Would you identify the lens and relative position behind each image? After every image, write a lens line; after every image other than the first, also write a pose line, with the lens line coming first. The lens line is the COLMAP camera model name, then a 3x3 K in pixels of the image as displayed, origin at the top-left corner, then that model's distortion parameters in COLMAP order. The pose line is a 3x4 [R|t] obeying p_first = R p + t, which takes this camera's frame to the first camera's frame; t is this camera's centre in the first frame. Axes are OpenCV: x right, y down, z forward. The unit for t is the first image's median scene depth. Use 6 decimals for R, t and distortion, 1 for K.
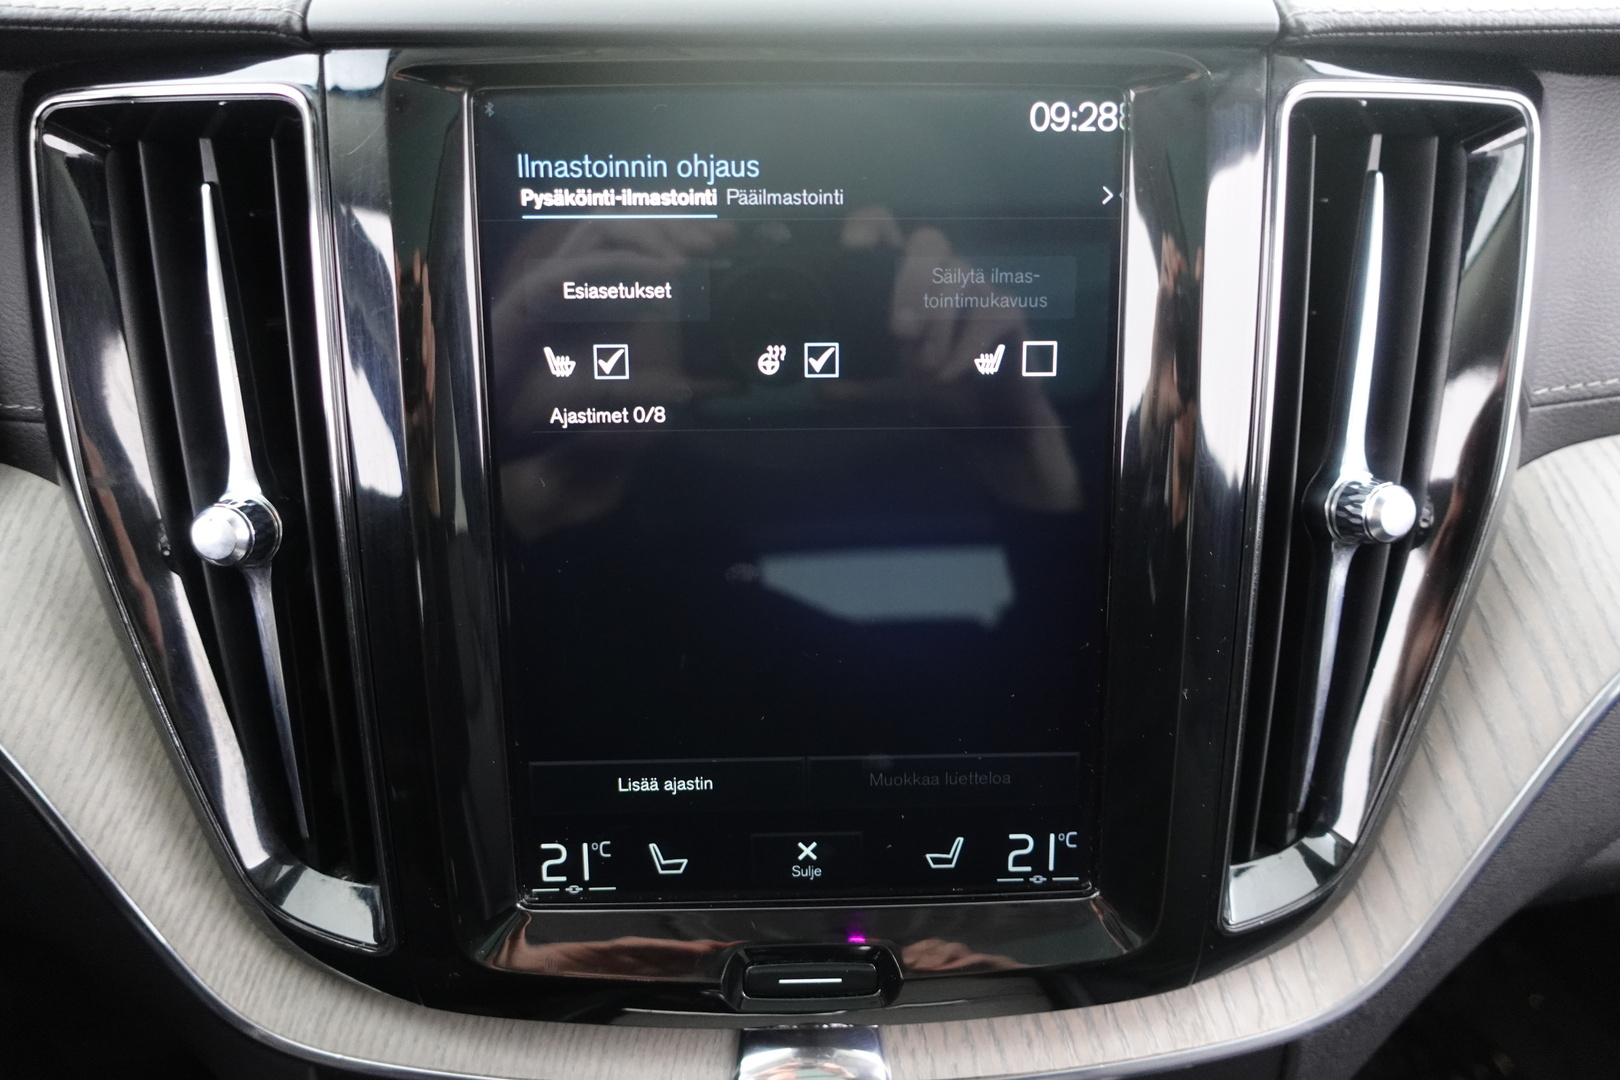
lens RADIAL K [[1093.0, 0, 836.4], [0, 1093.0, 508.7], [0, 0, 1]] dist [-0.026133, 0.012027]
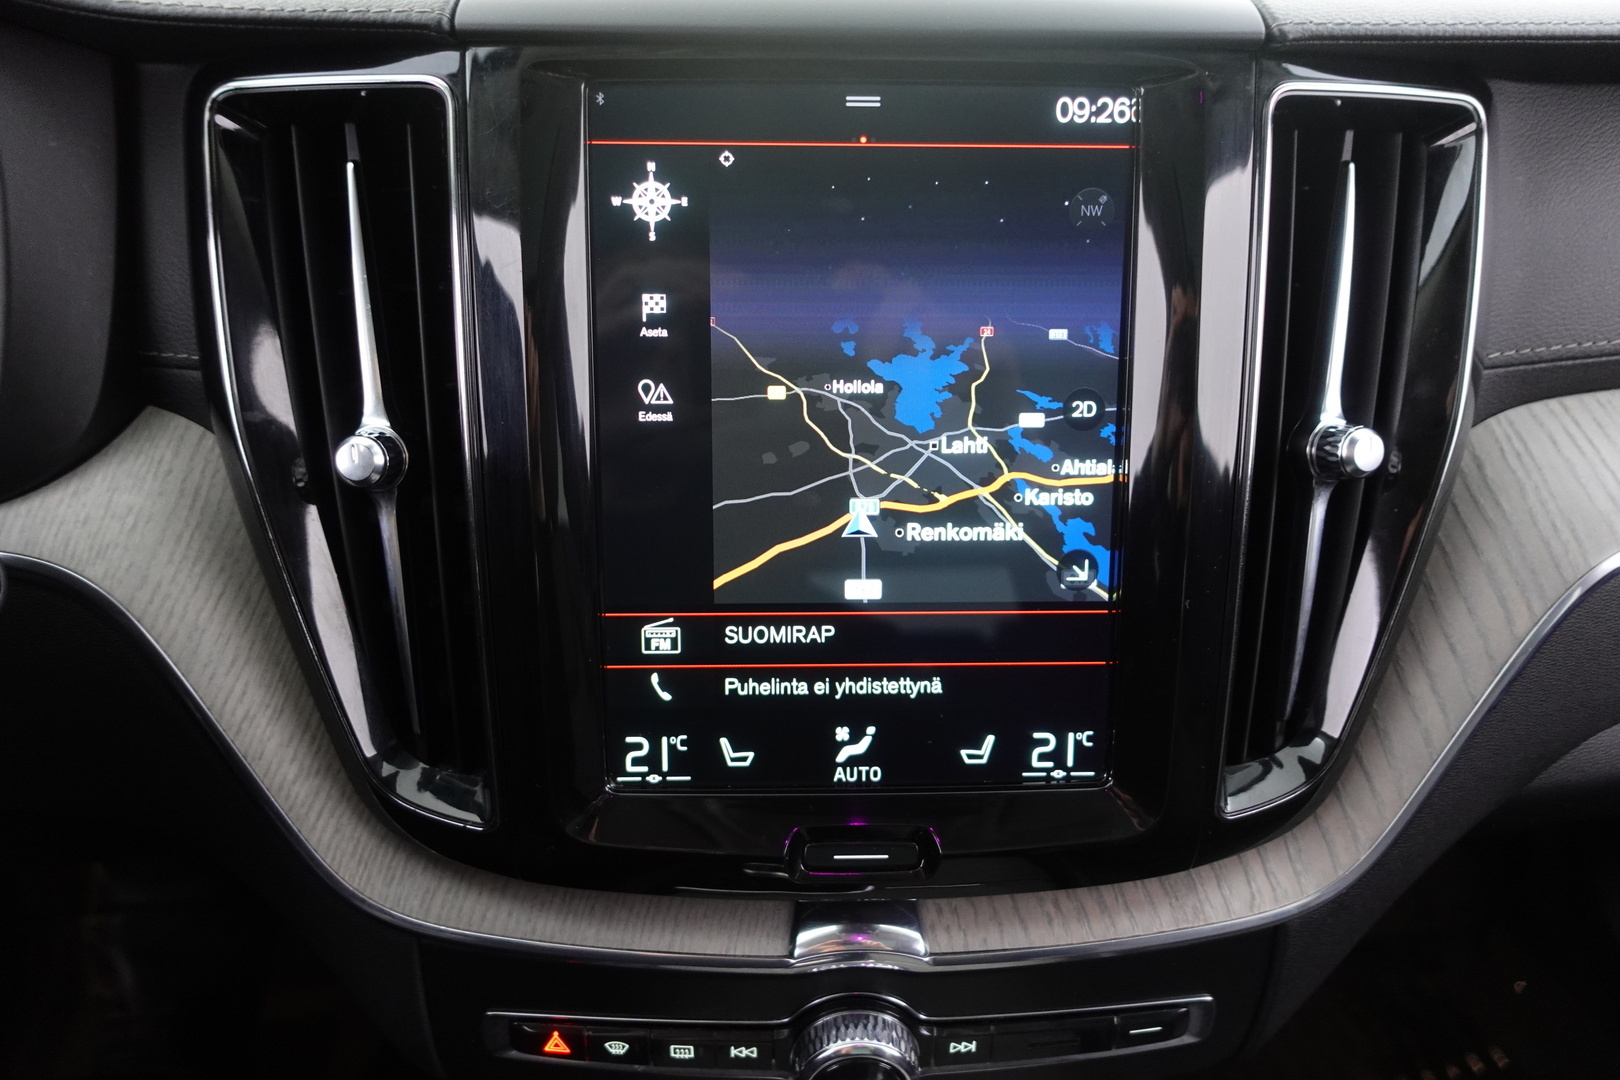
lens RADIAL K [[1093.0, 0, 836.5], [0, 1093.0, 509.7], [0, 0, 1]] dist [-0.026133, 0.012027]
pose [[0.999960, 0.007352, 0.005081, -0.055750], [-0.007229, 0.999688, -0.023914, 0.092019], [-0.005255, 0.023876, 0.999701, -0.150720]]
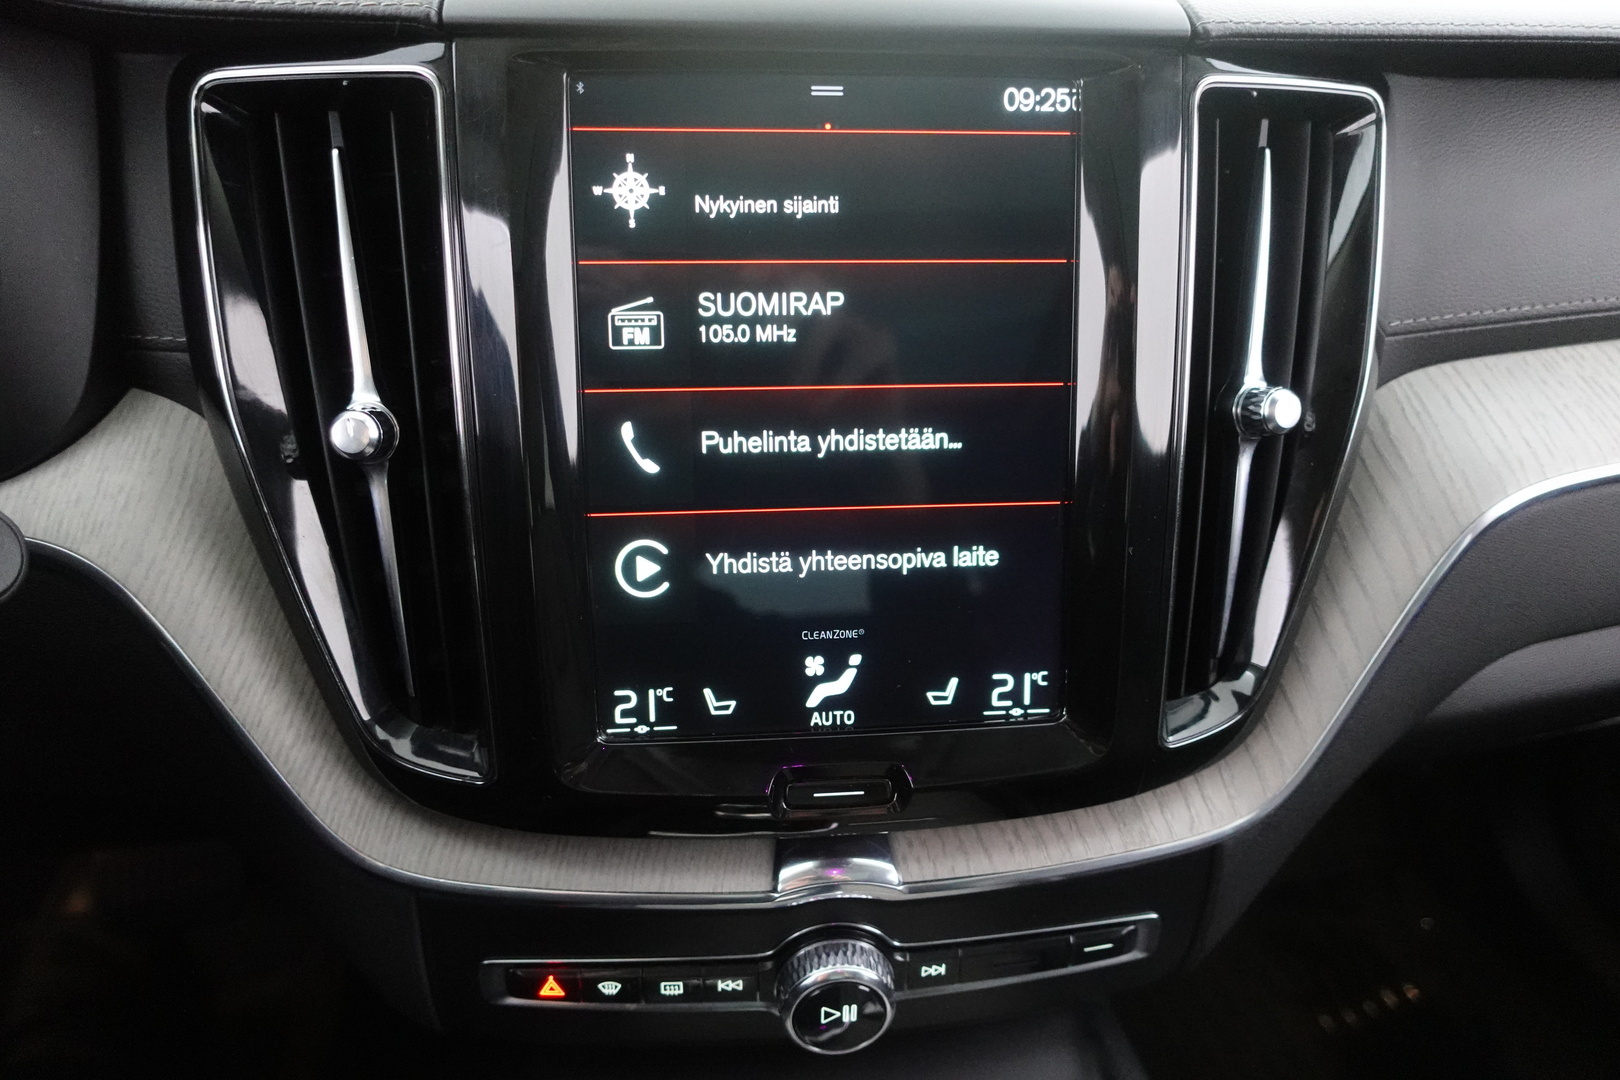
lens RADIAL K [[1093.0, 0, 838.1], [0, 1093.0, 516.1], [0, 0, 1]] dist [-0.026133, 0.012027]
pose [[0.996955, -0.016825, 0.076147, -0.108936], [0.017813, 0.999766, -0.012312, 0.127622], [-0.075922, 0.013631, 0.997021, -0.231443]]
